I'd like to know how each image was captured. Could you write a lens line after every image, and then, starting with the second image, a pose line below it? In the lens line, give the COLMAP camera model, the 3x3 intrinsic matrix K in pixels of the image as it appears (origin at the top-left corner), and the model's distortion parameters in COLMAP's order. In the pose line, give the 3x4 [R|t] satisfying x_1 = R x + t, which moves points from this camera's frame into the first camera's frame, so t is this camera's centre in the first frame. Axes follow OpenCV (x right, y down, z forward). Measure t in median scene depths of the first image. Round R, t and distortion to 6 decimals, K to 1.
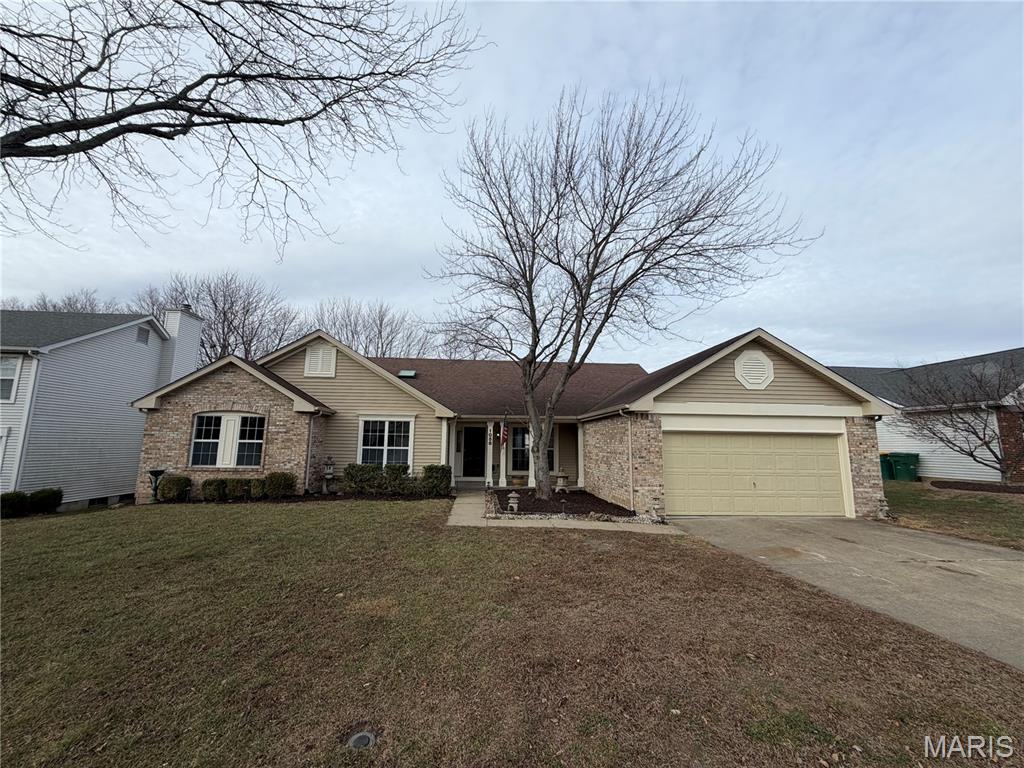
lens RADIAL K [[408.7, 0, 516.2], [0, 408.7, 380.3], [0, 0, 1]] dist [0.002372, -0.000254]
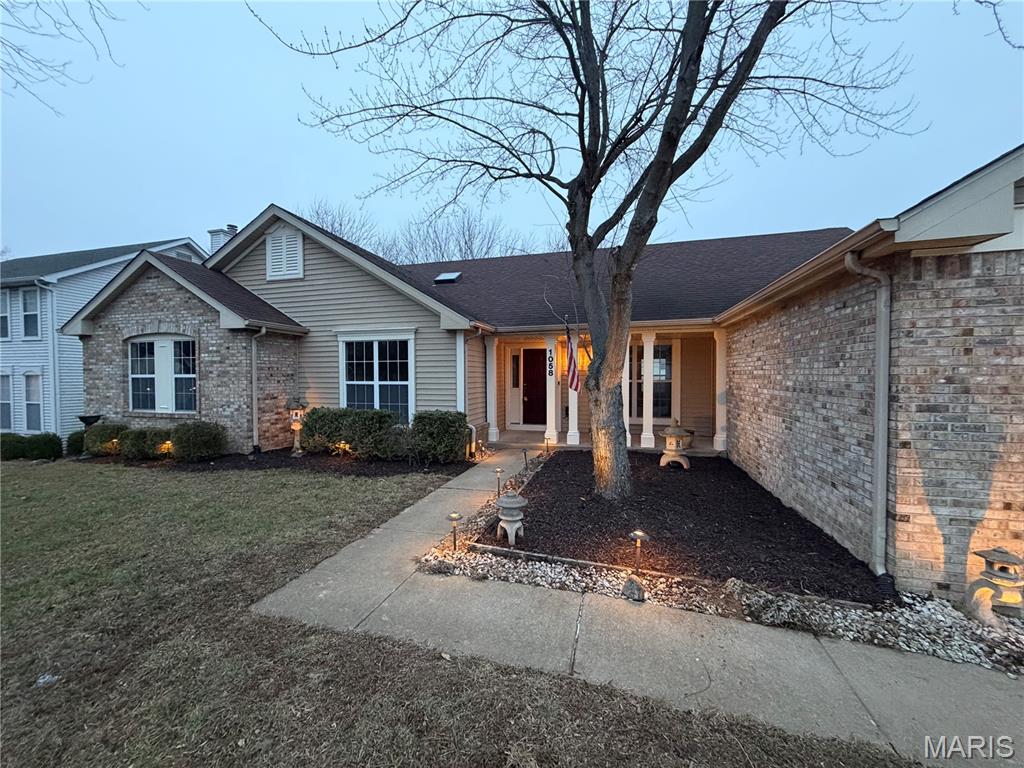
lens RADIAL K [[408.7, 0, 509.8], [0, 408.7, 385.7], [0, 0, 1]] dist [0.002372, -0.000254]
pose [[0.938759, -0.008039, -0.344481, 0.107977], [0.068912, 0.983911, 0.164836, 0.089160], [0.337613, -0.178480, 0.924209, 0.543192]]
